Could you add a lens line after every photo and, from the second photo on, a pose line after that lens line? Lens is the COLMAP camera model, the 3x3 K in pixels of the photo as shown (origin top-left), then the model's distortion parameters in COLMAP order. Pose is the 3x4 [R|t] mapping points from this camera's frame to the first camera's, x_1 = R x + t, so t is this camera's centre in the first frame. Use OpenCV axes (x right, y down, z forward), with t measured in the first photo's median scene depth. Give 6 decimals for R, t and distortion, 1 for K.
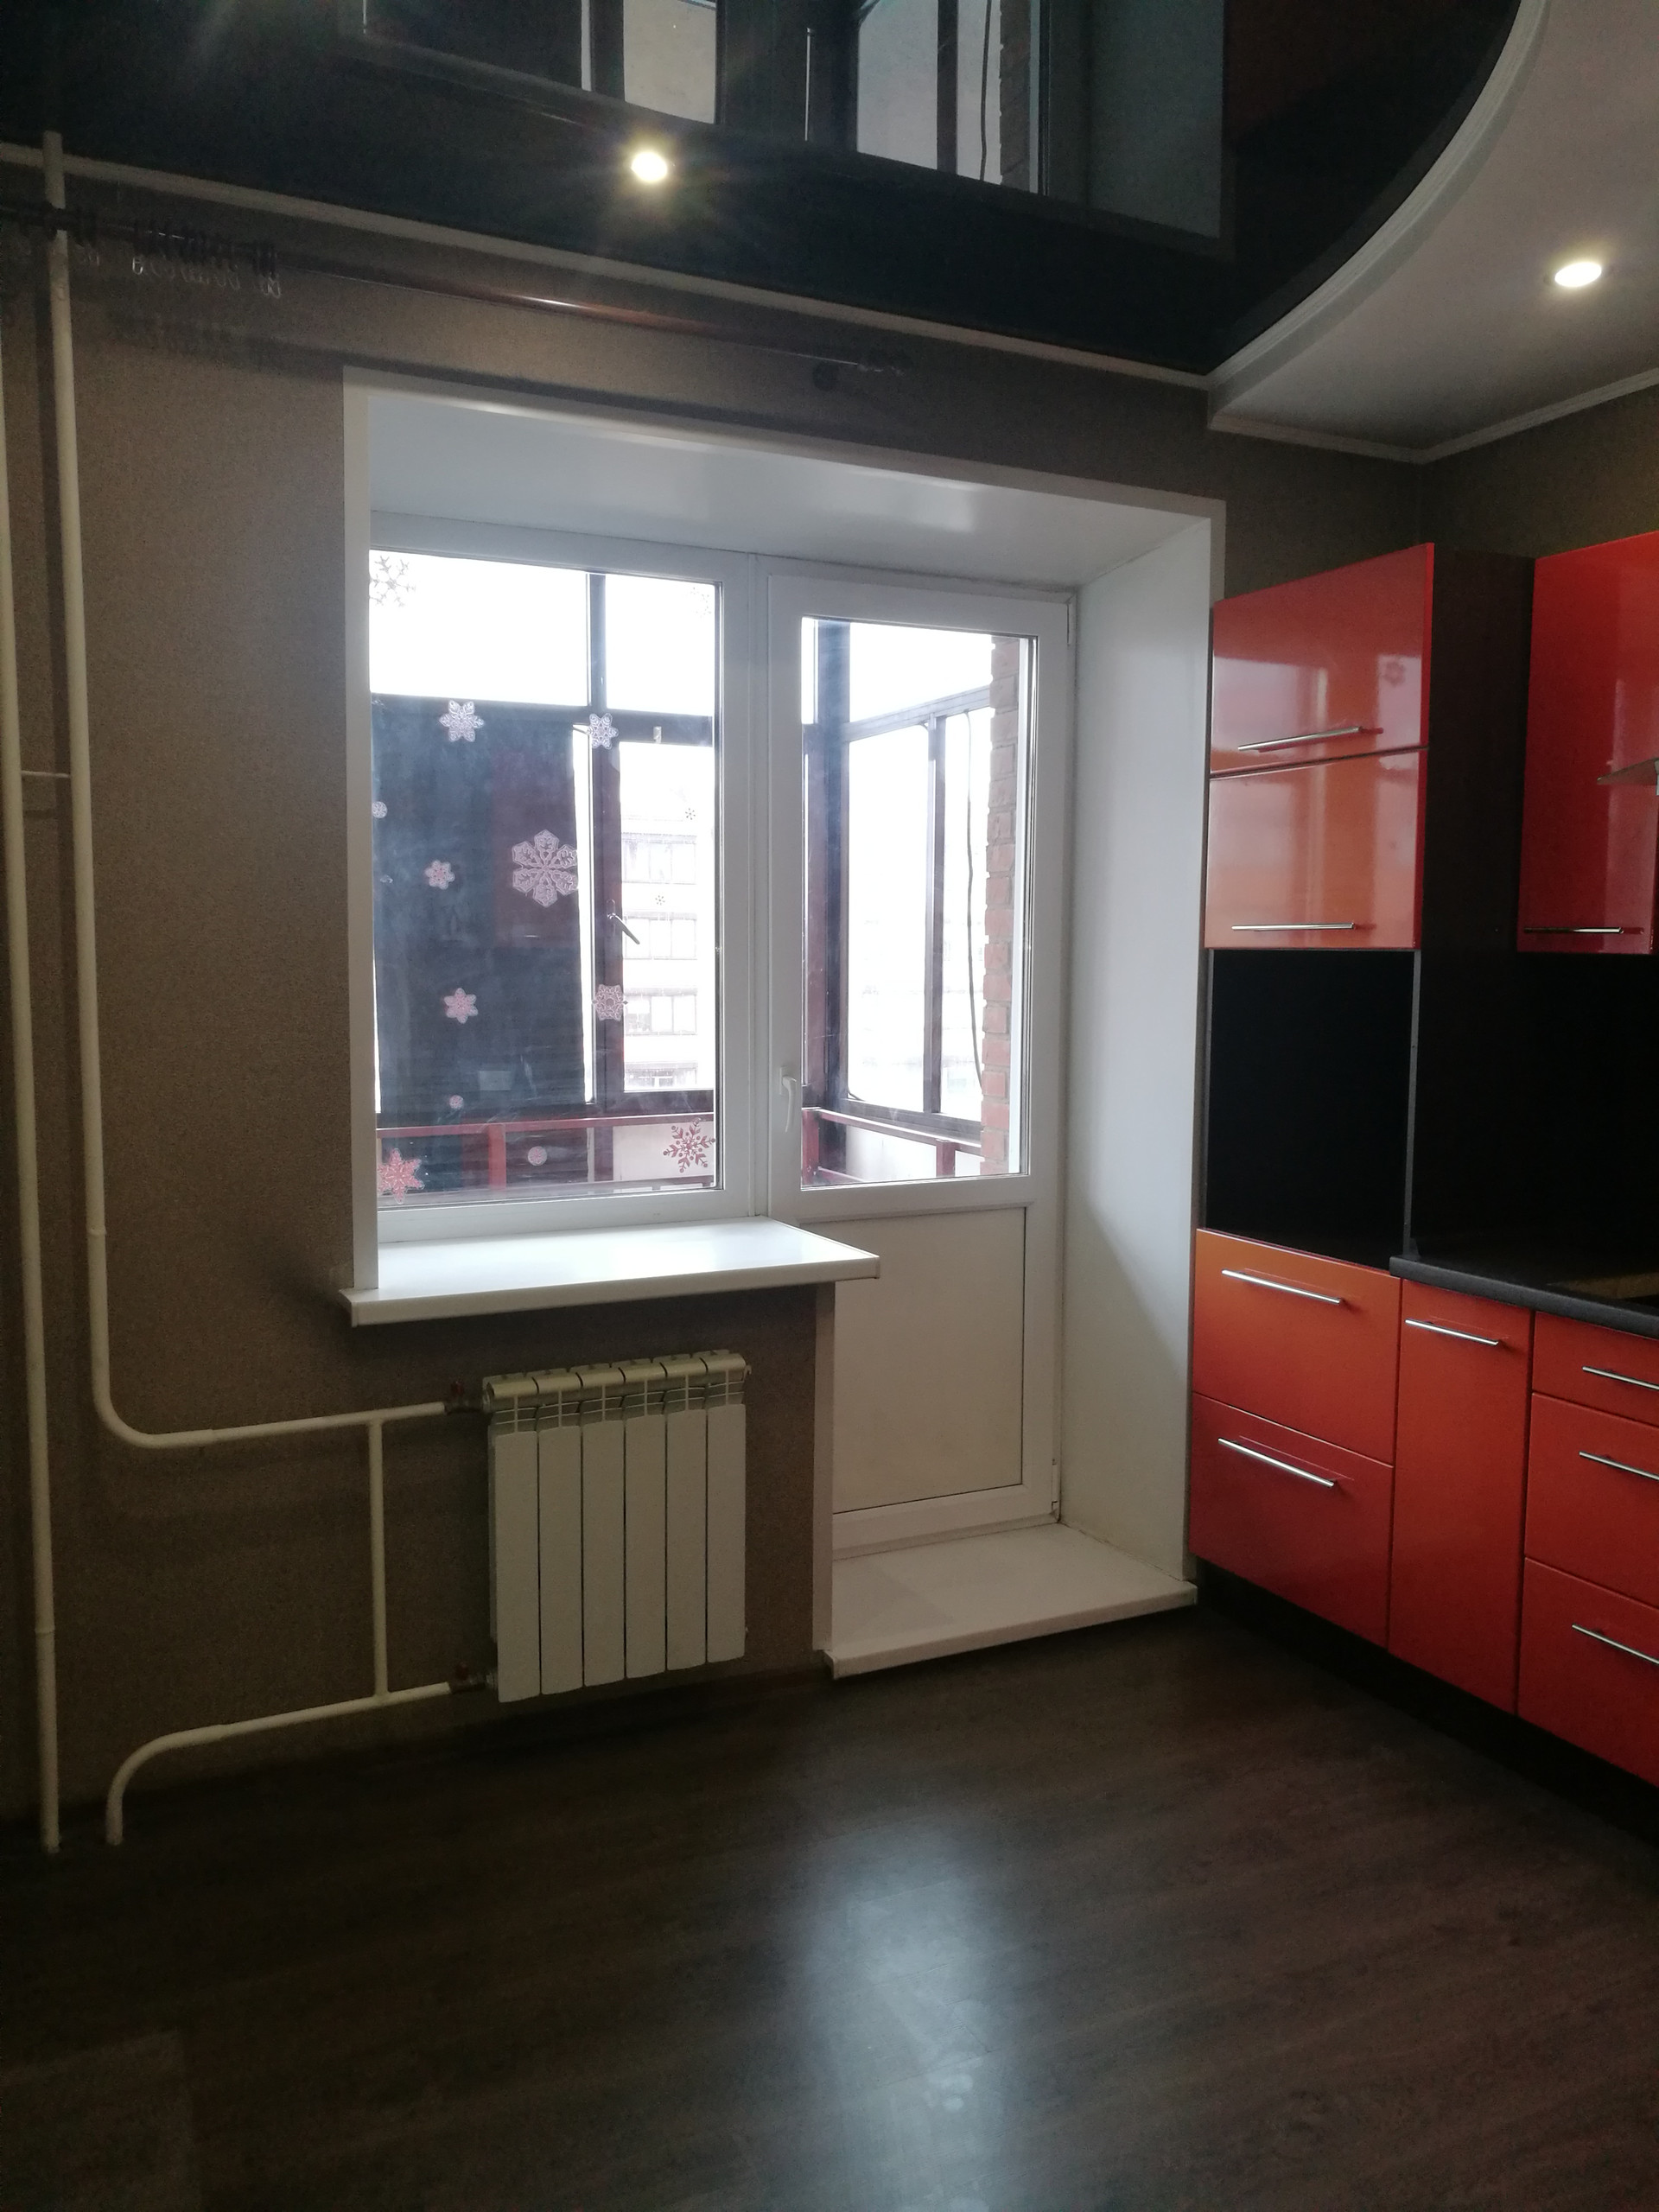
lens RADIAL K [[1765.6, 0, 829.5], [0, 1765.6, 1106.0], [0, 0, 1]] dist [-0.003968, 0.059705]
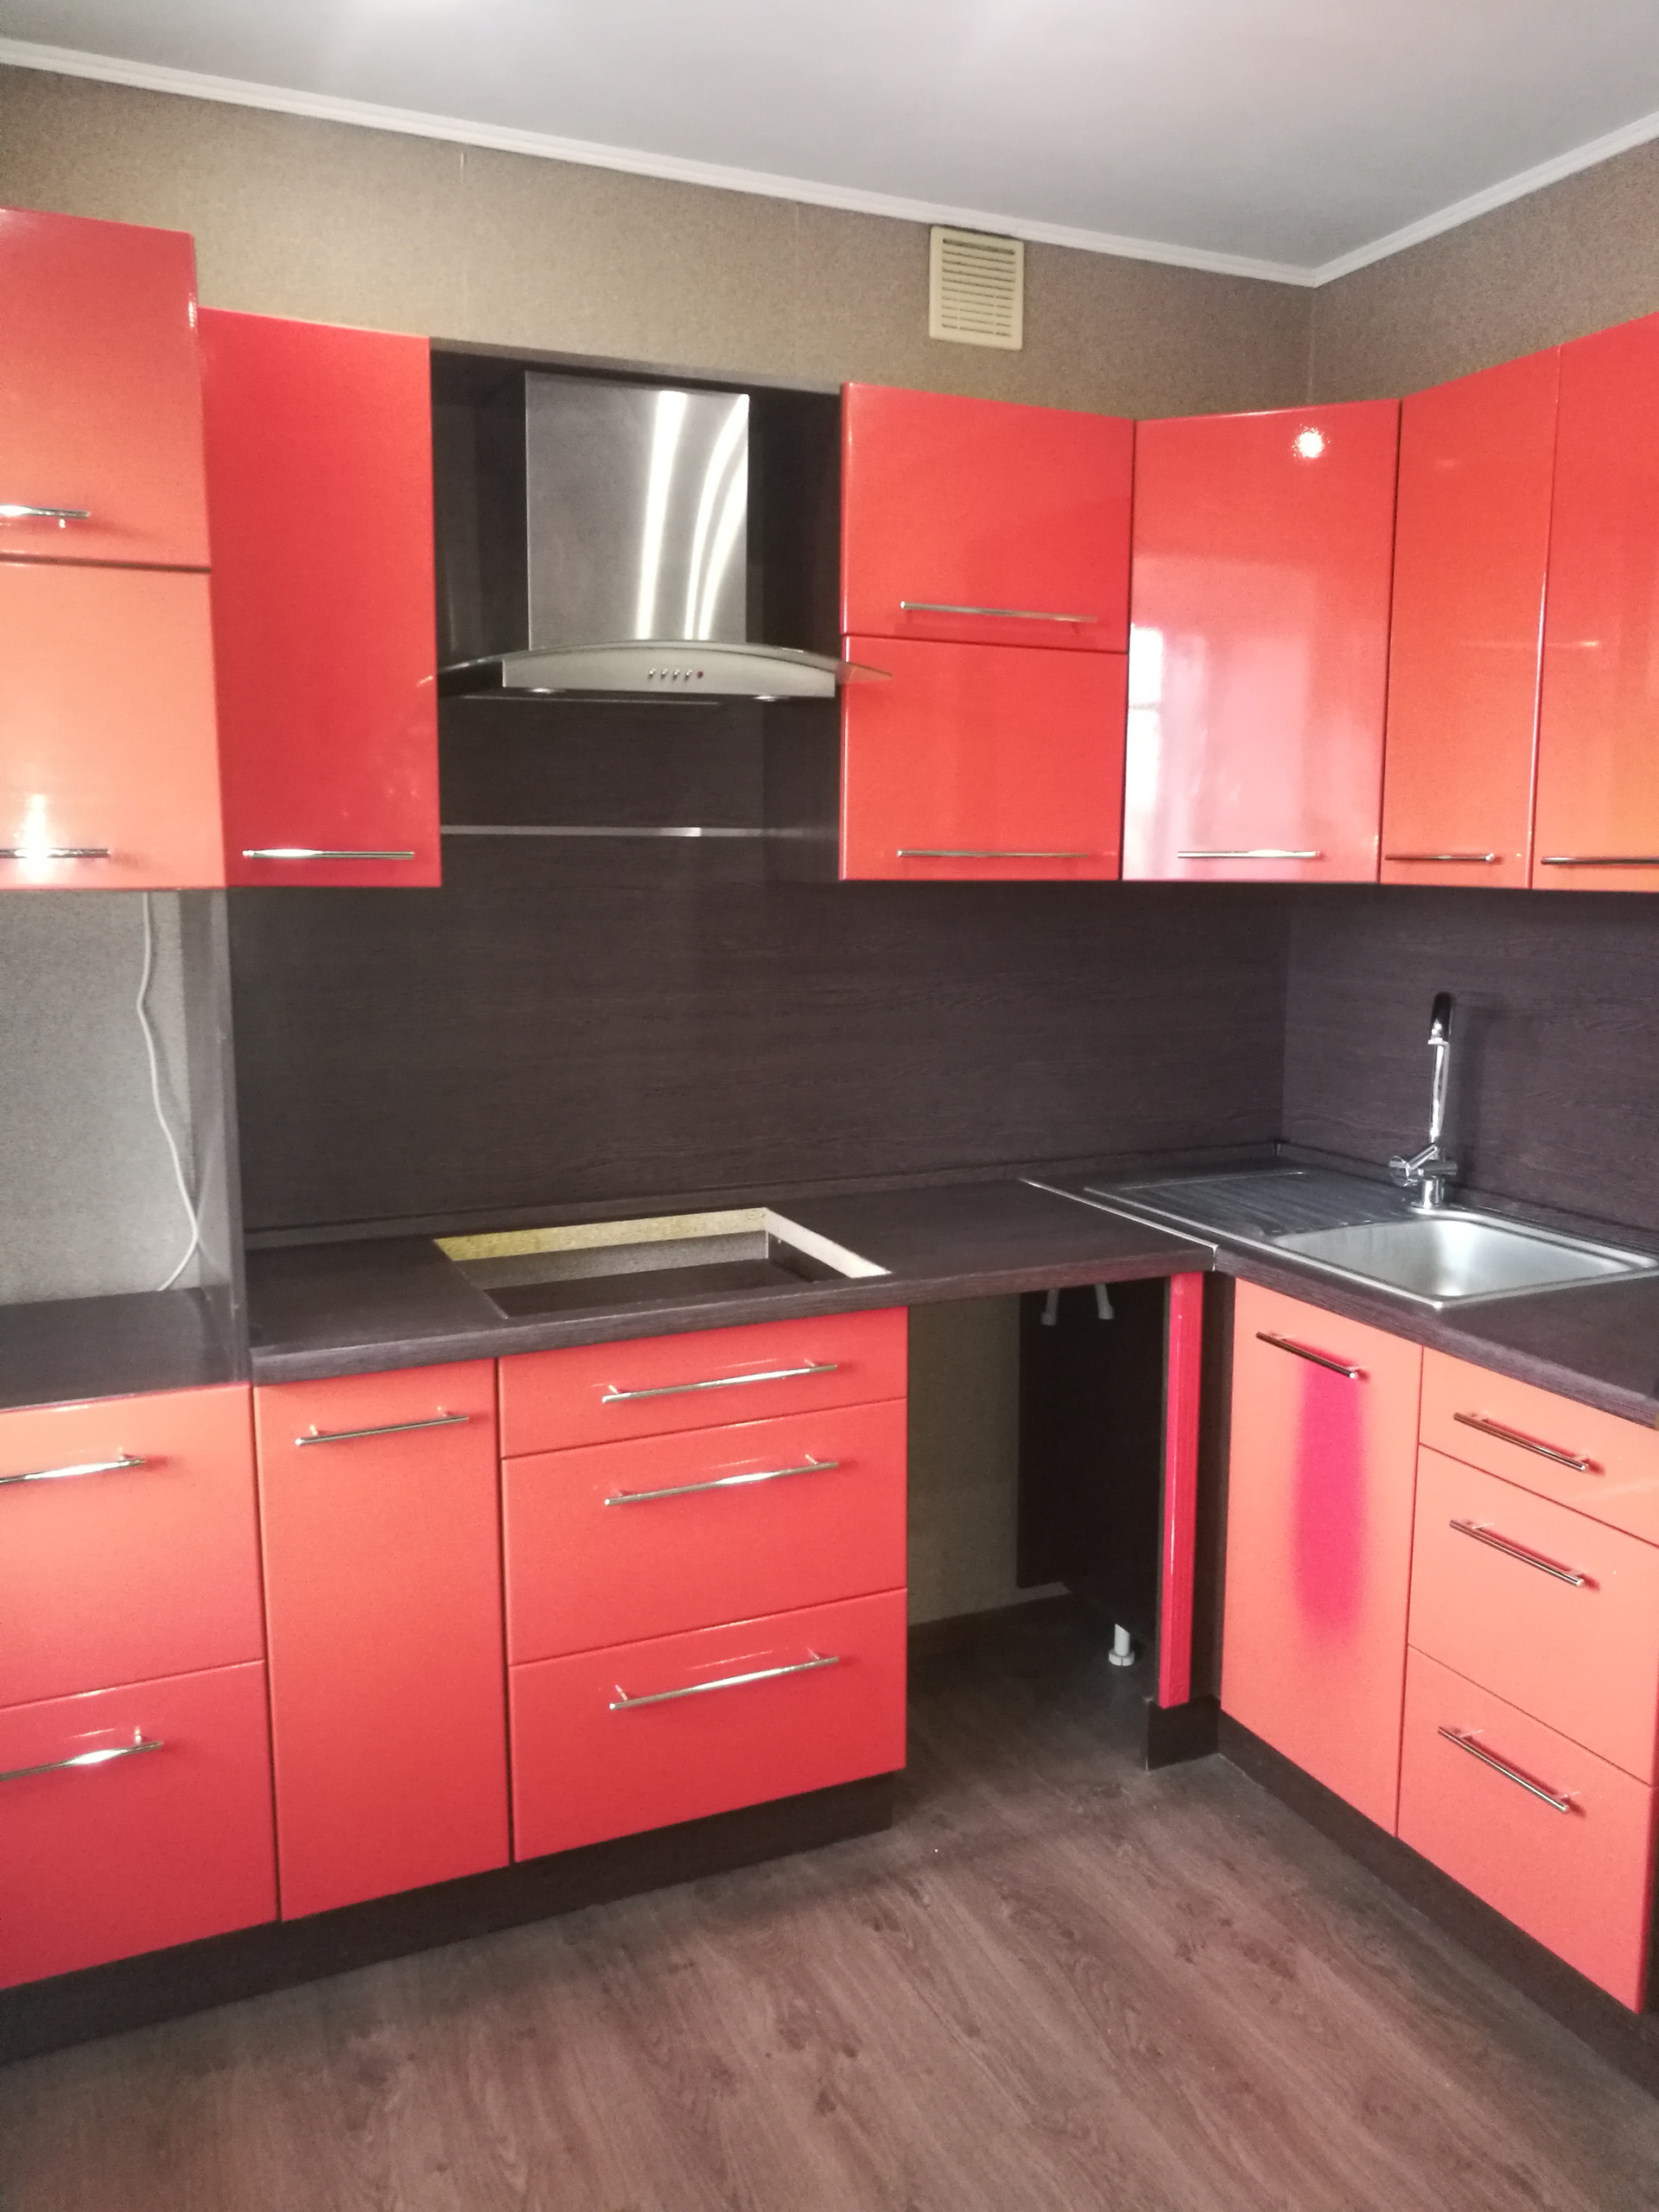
lens RADIAL K [[1674.8, 0, 829.5], [0, 1674.8, 1106.0], [0, 0, 1]] dist [-0.001964, 0.001319]
pose [[0.033077, -0.157973, 0.986889, -0.248443], [0.101091, 0.982894, 0.153946, -0.074164], [-0.994327, 0.094673, 0.048481, 0.686533]]
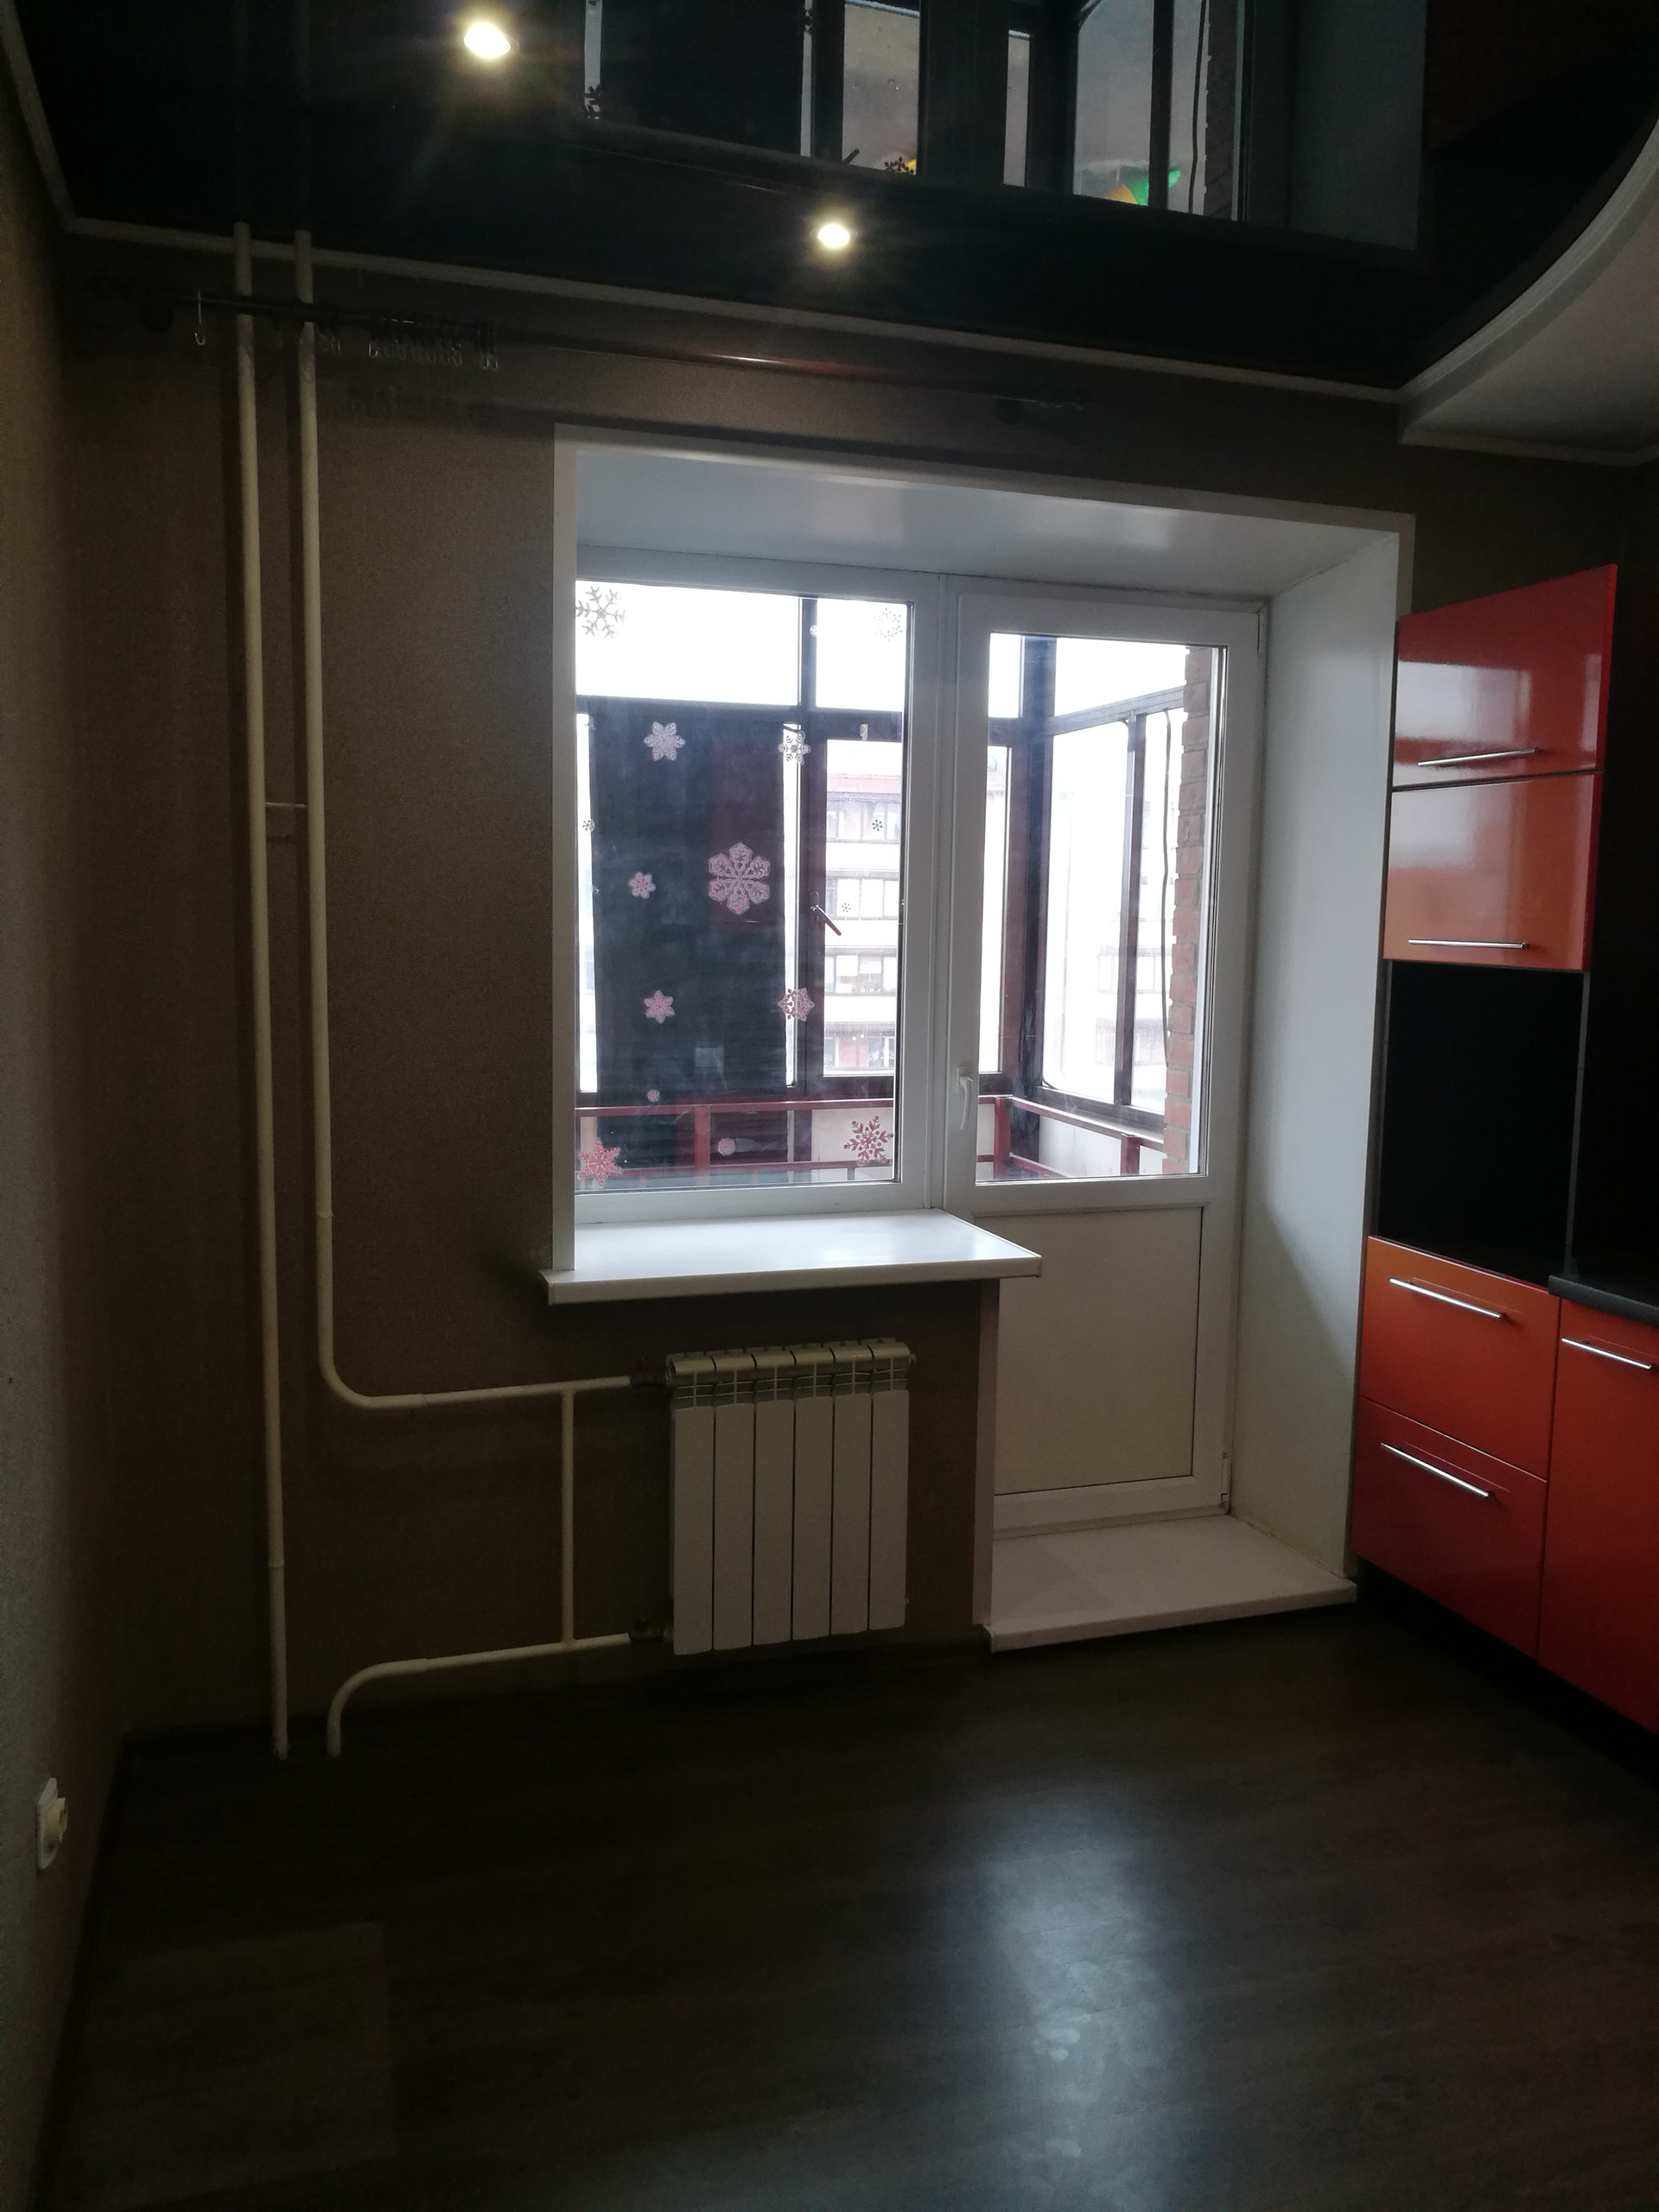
lens RADIAL K [[1765.6, 0, 829.5], [0, 1765.6, 1106.0], [0, 0, 1]] dist [-0.003968, 0.059705]
pose [[0.991075, 0.025640, -0.130814, 0.037411], [-0.022807, 0.999473, 0.023112, -0.023998], [0.131338, -0.019922, 0.991137, -0.050839]]
